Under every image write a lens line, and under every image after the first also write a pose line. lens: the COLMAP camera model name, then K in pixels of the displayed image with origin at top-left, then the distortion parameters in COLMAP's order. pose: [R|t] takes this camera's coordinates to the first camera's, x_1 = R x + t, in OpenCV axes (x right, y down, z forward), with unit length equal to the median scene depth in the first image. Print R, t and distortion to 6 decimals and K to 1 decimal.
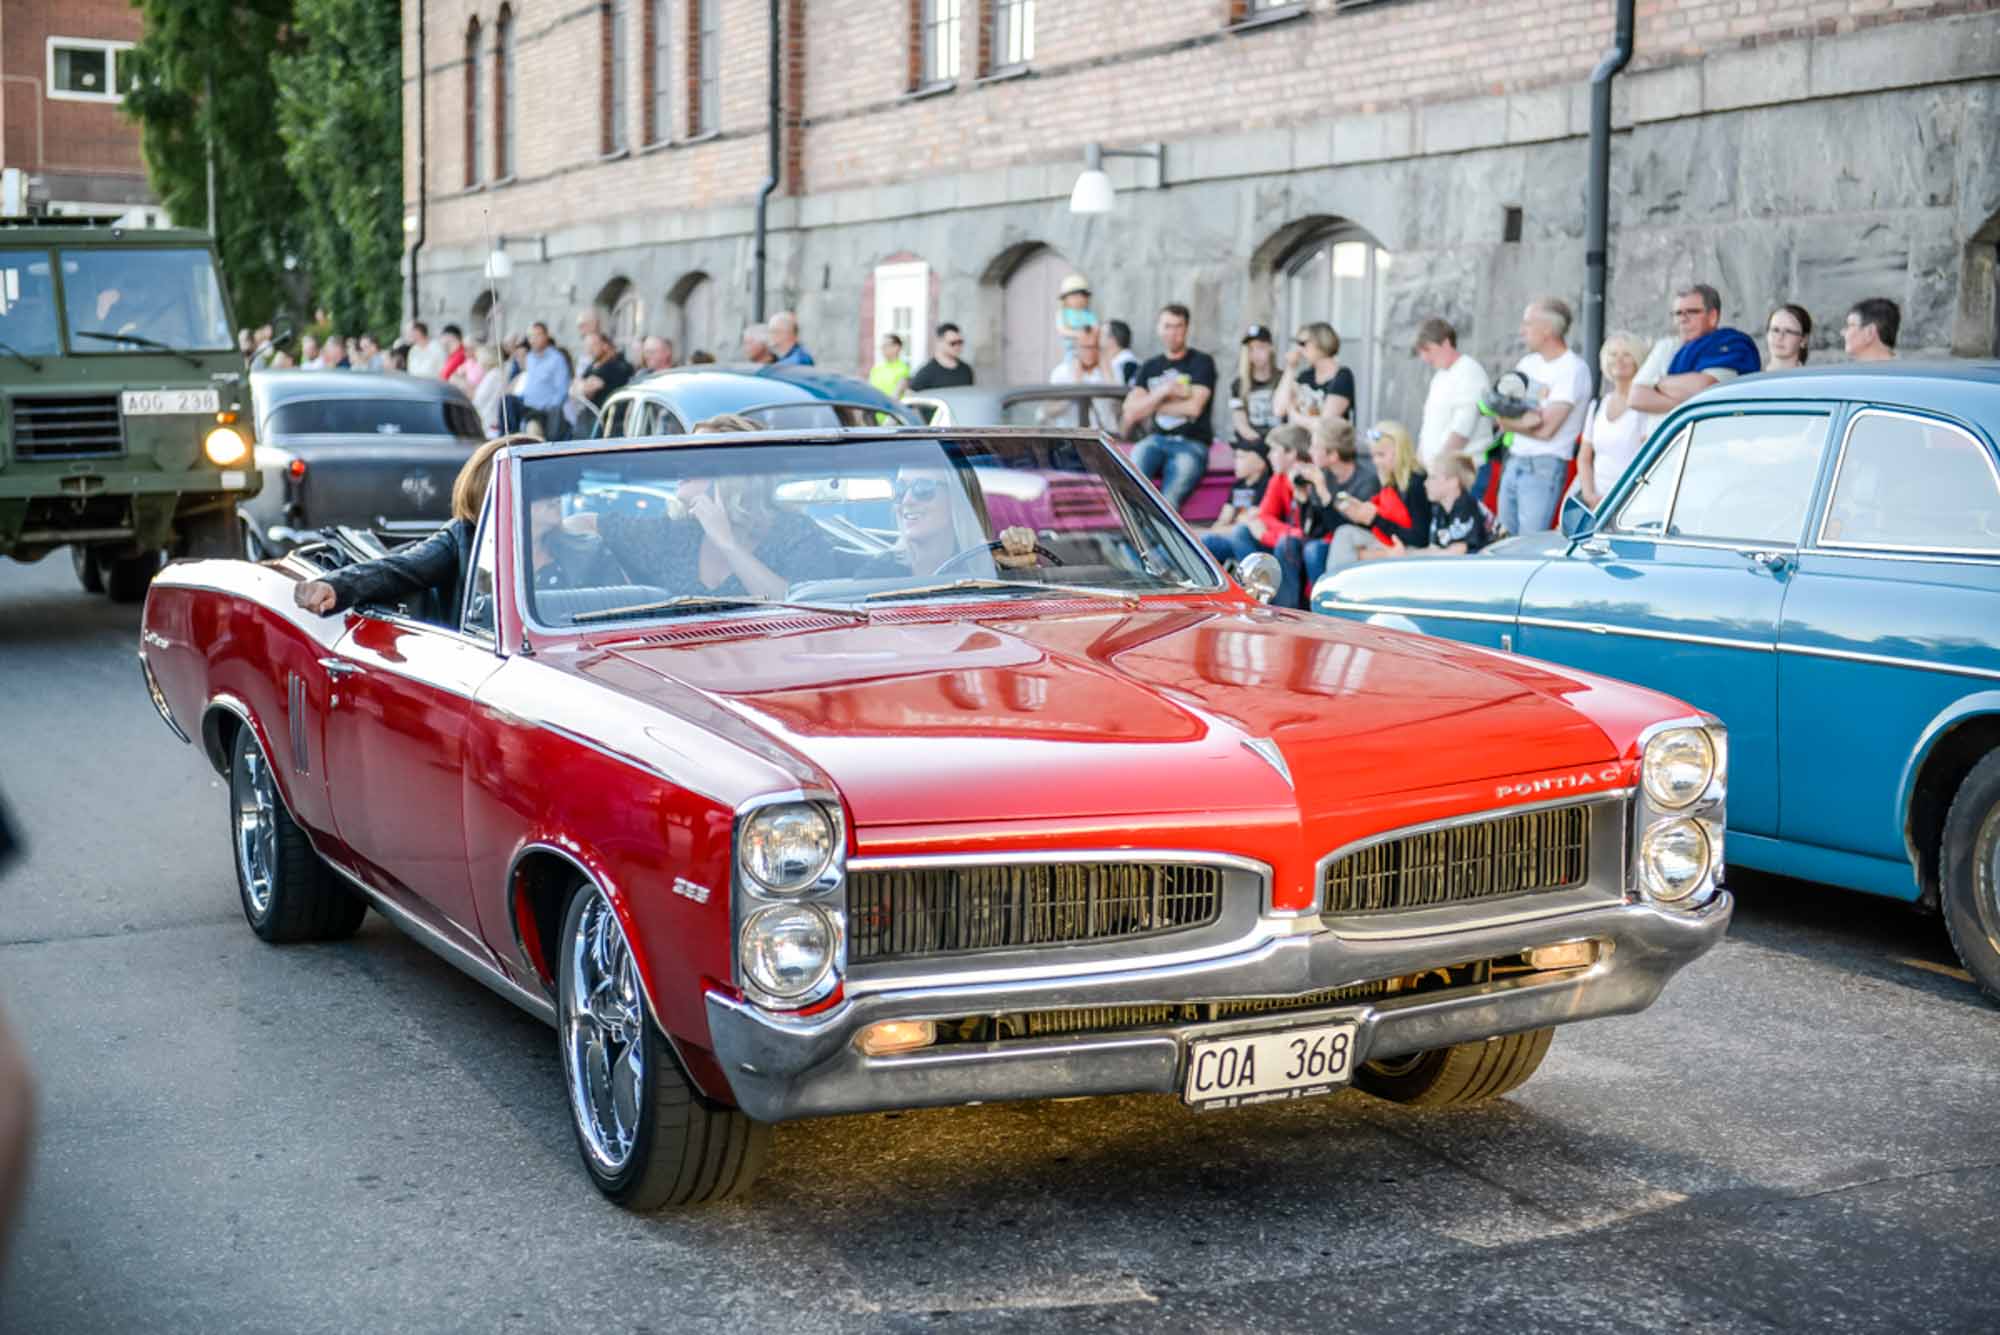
lens RADIAL K [[3200.3, 0, 996.1], [0, 3200.3, 661.7], [0, 0, 1]] dist [0.115411, 0.000000]
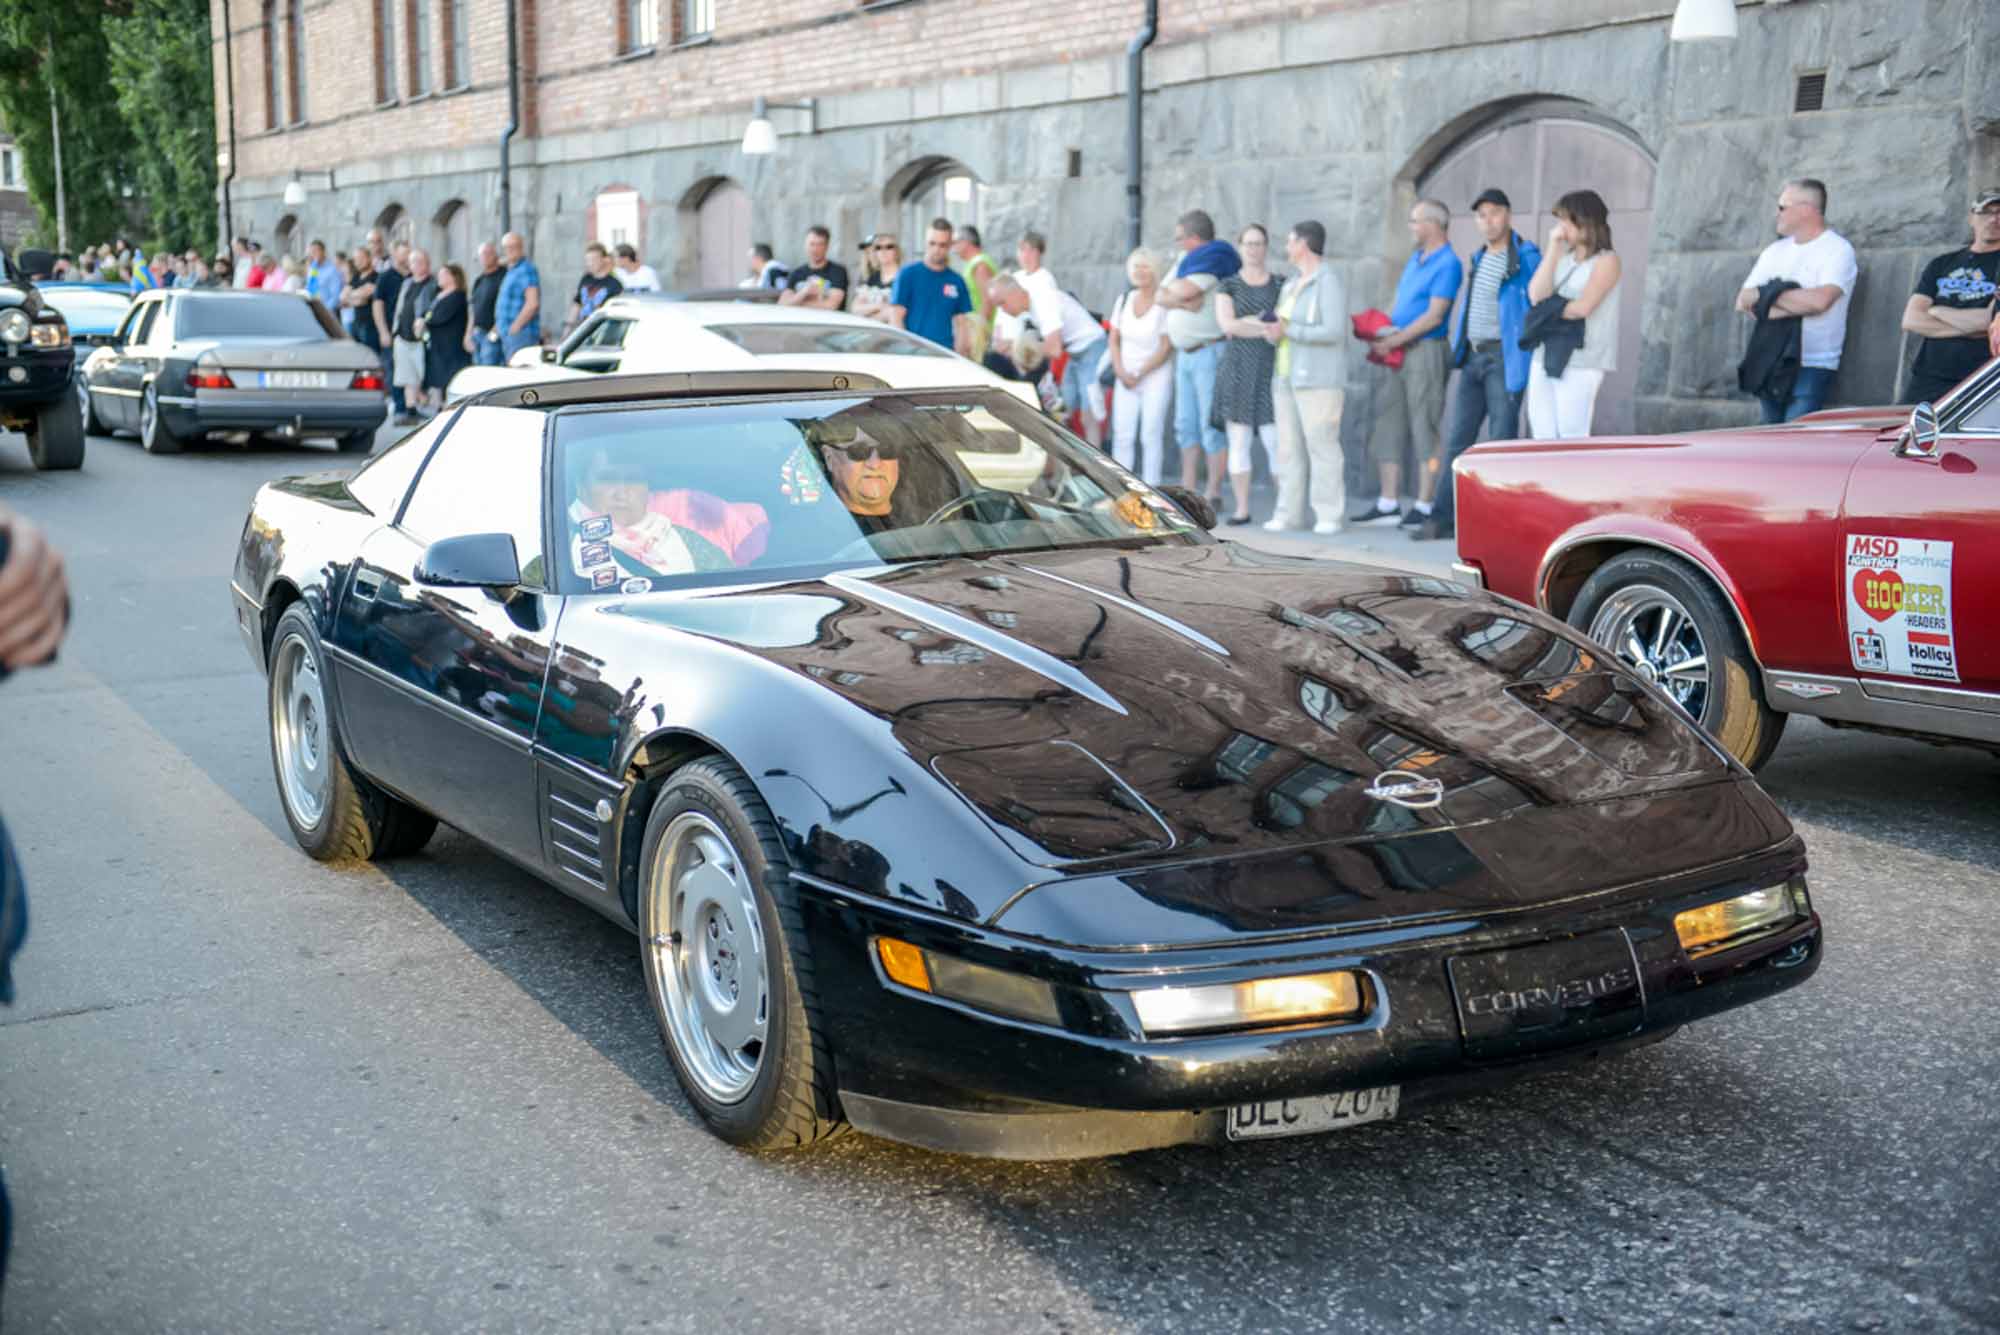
lens RADIAL K [[2549.9, 0, 991.5], [0, 2549.9, 657.2], [0, 0, 1]] dist [0.110595, 0.000000]
pose [[0.995130, -0.019454, 0.096627, 0.019956], [0.014083, 0.998334, 0.055959, 0.004628], [-0.097555, -0.054326, 0.993746, -0.034481]]
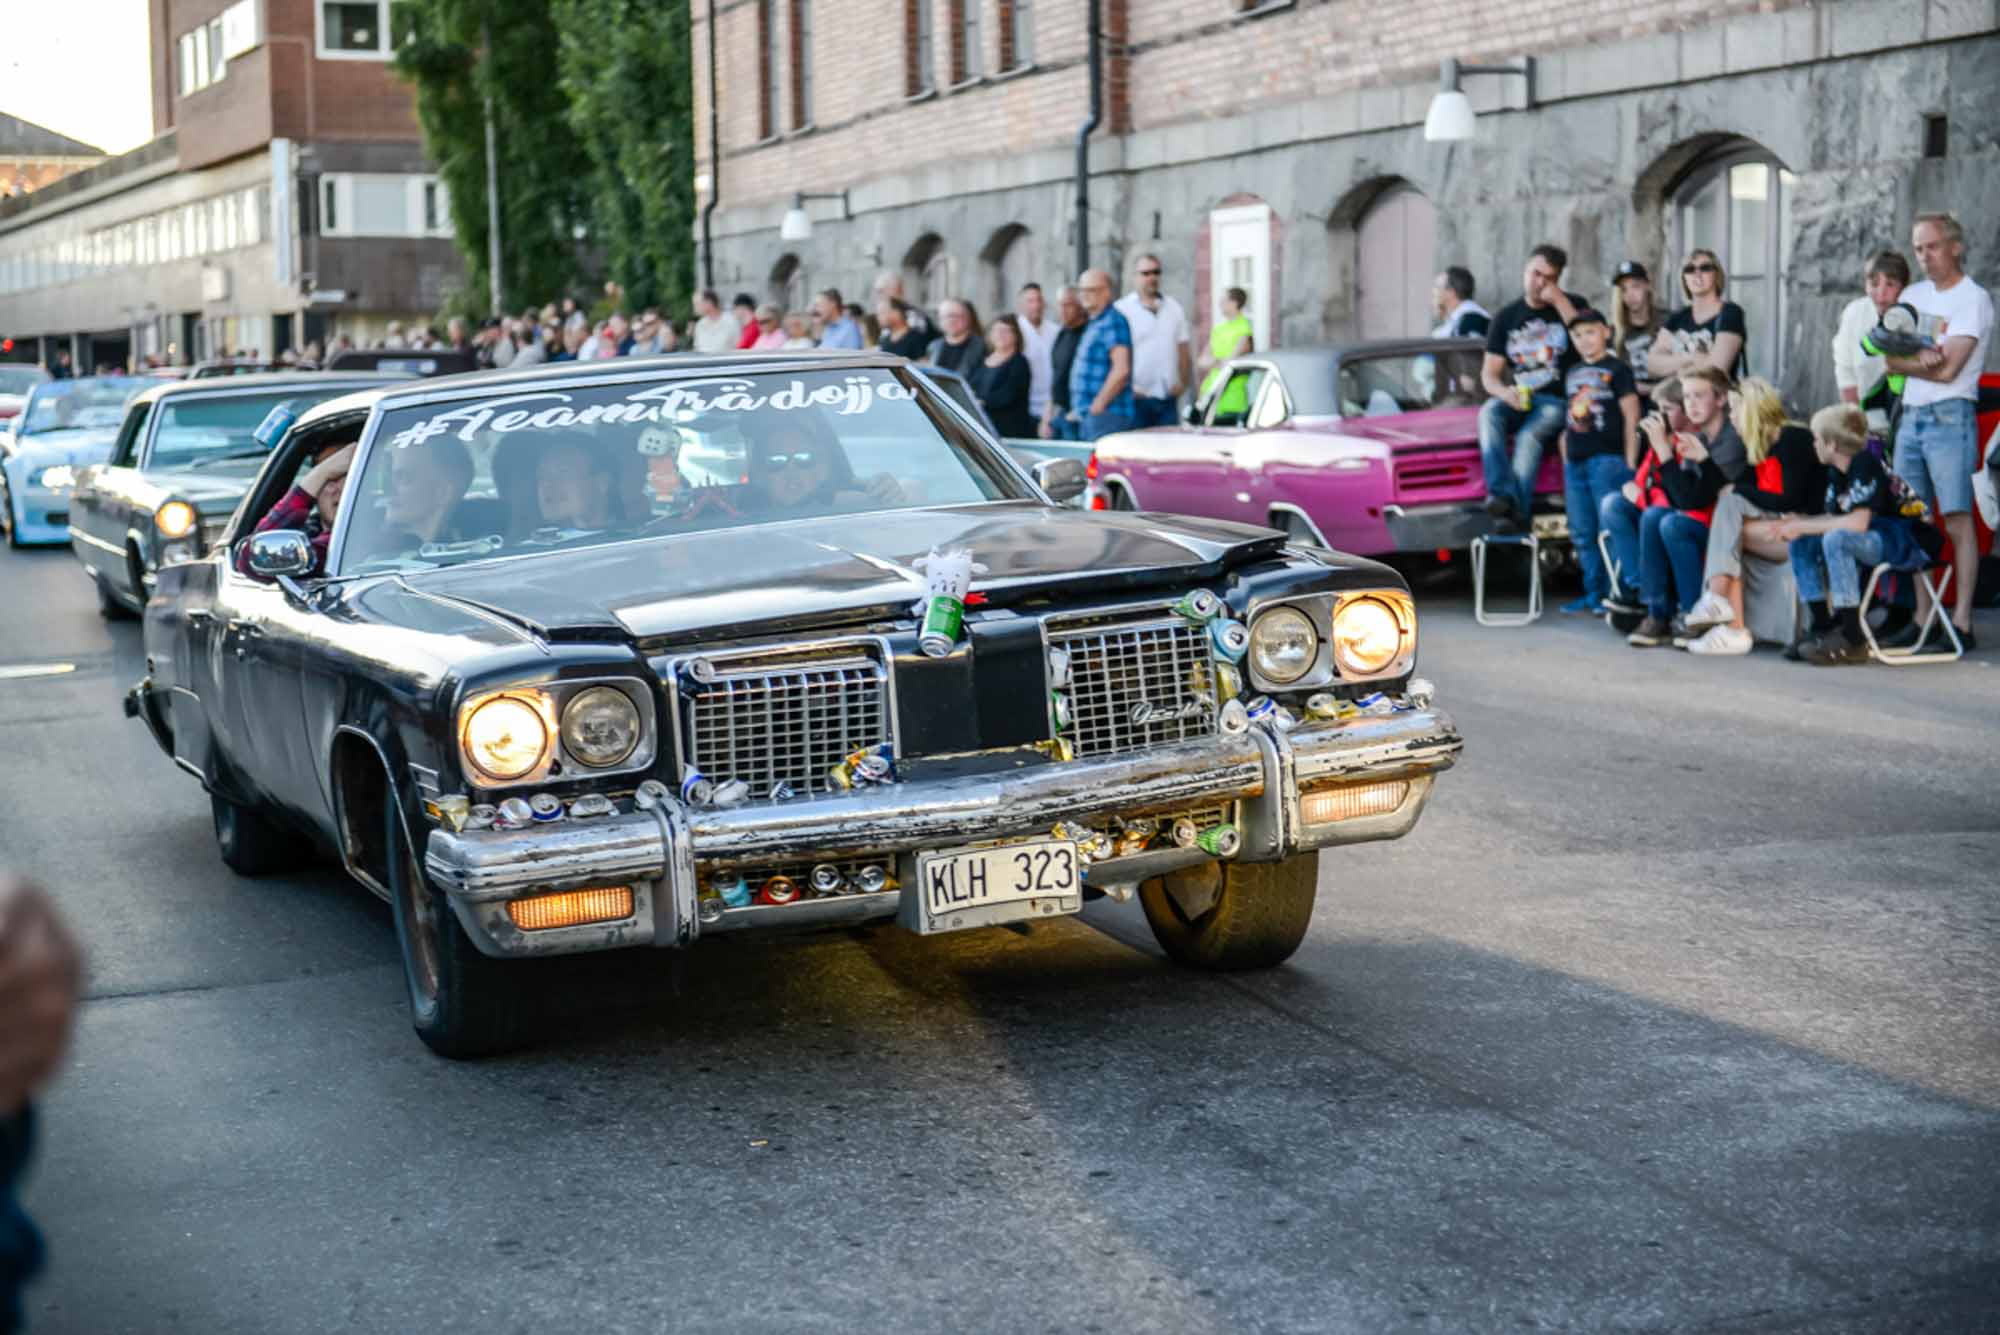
lens RADIAL K [[3670.8, 0, 1010.0], [0, 3670.8, 680.0], [0, 0, 1]] dist [0.080860, 0.000000]
pose [[0.994009, -0.020366, -0.107381, 0.016315], [0.020777, 0.999780, 0.002704, 0.000712], [0.107303, -0.004919, 0.994214, -0.002692]]
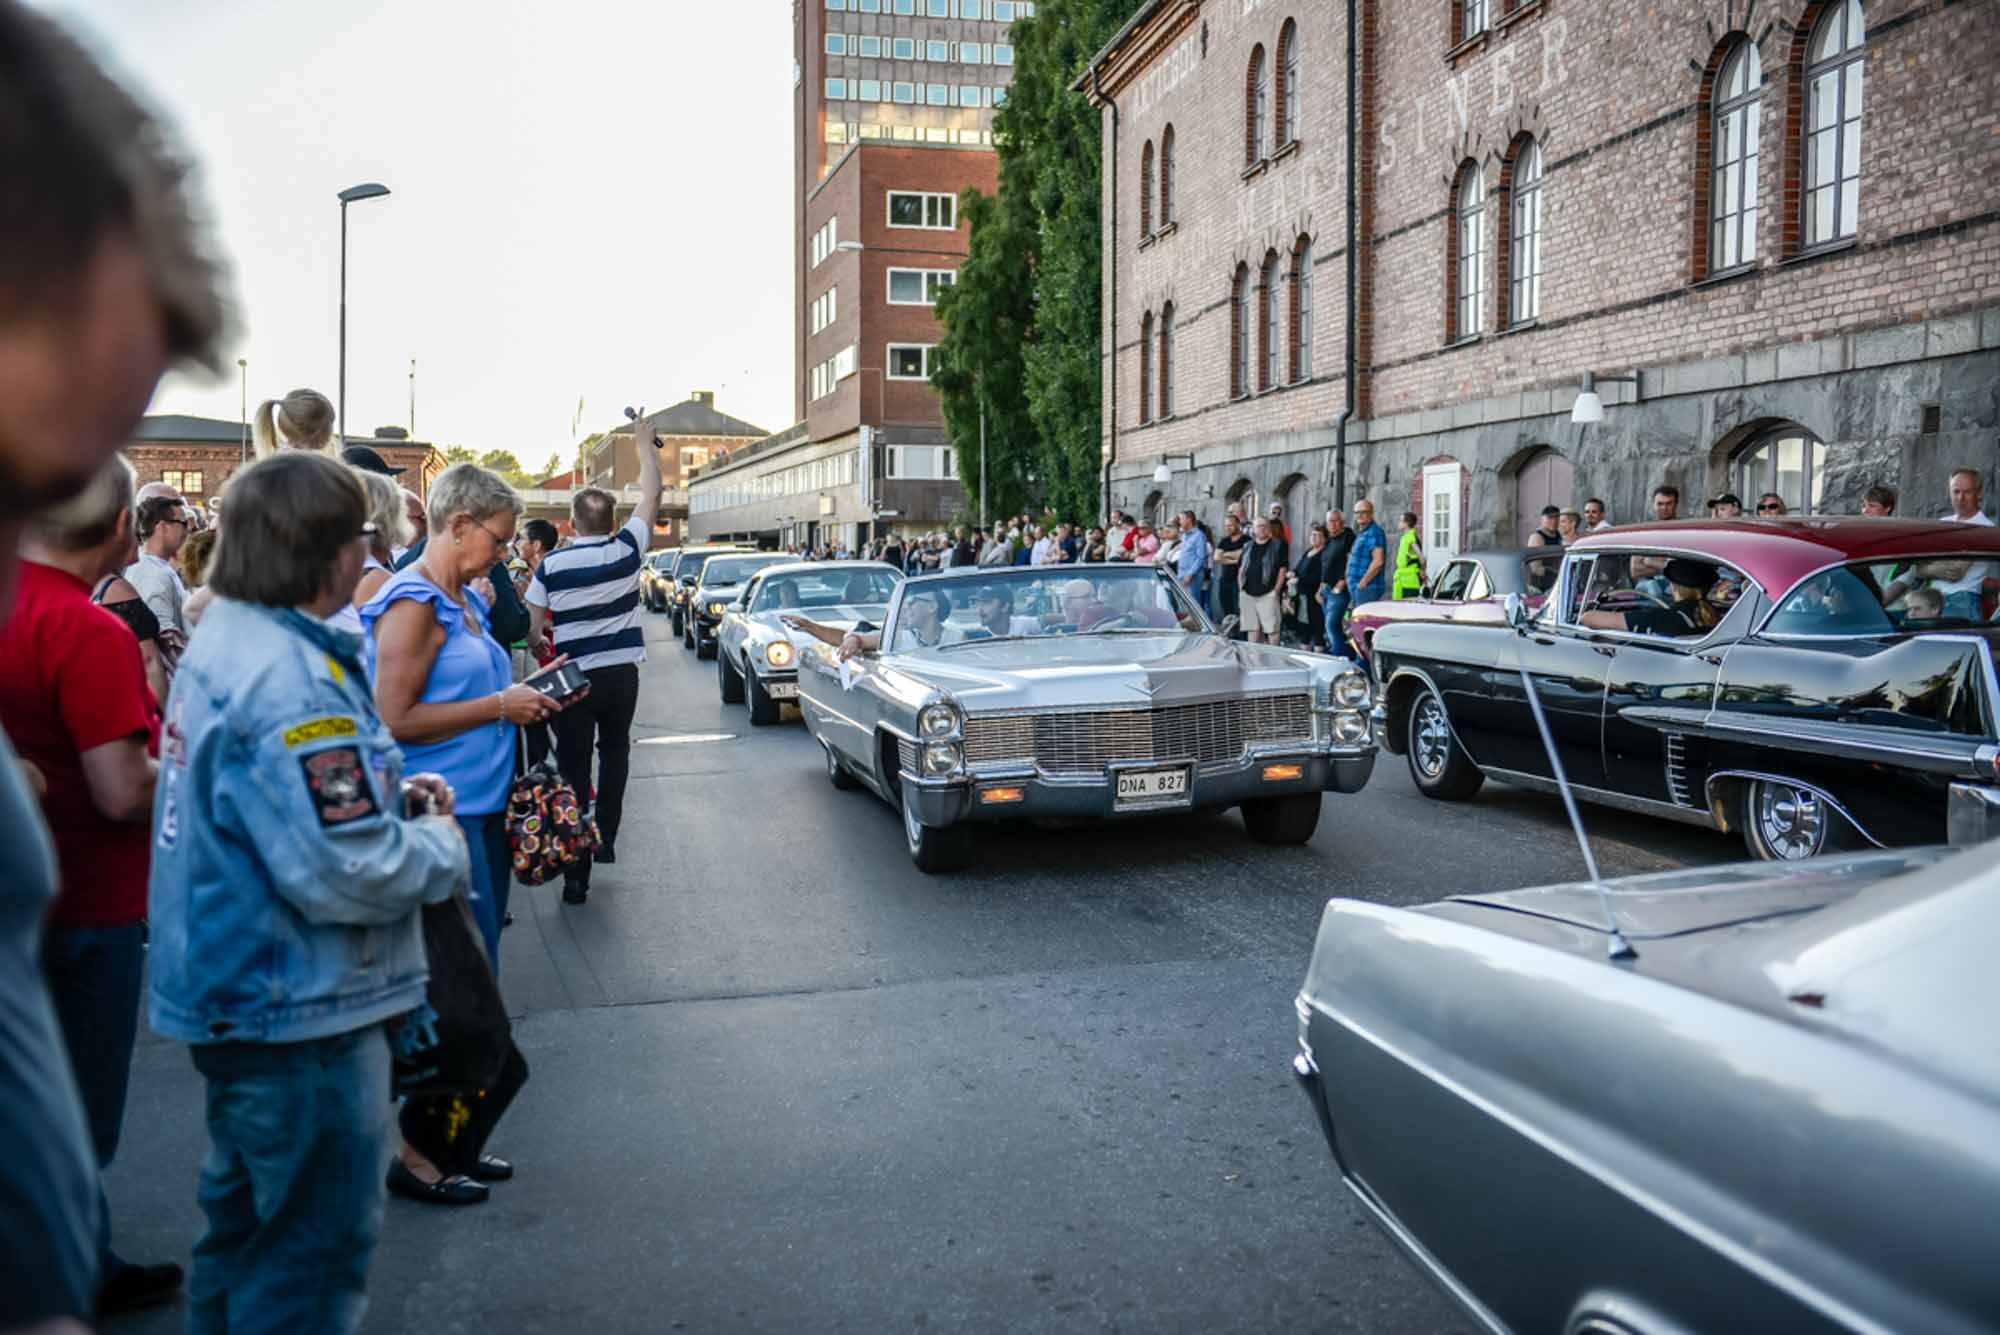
lens RADIAL K [[2054.0, 0, 998.0], [0, 2054.0, 650.4], [0, 0, 1]] dist [0.048066, 0.000000]
pose [[0.972845, -0.004893, -0.231408, -0.012282], [-0.003772, 0.999309, -0.036985, -0.008014], [0.231429, 0.036853, 0.972154, 0.082633]]
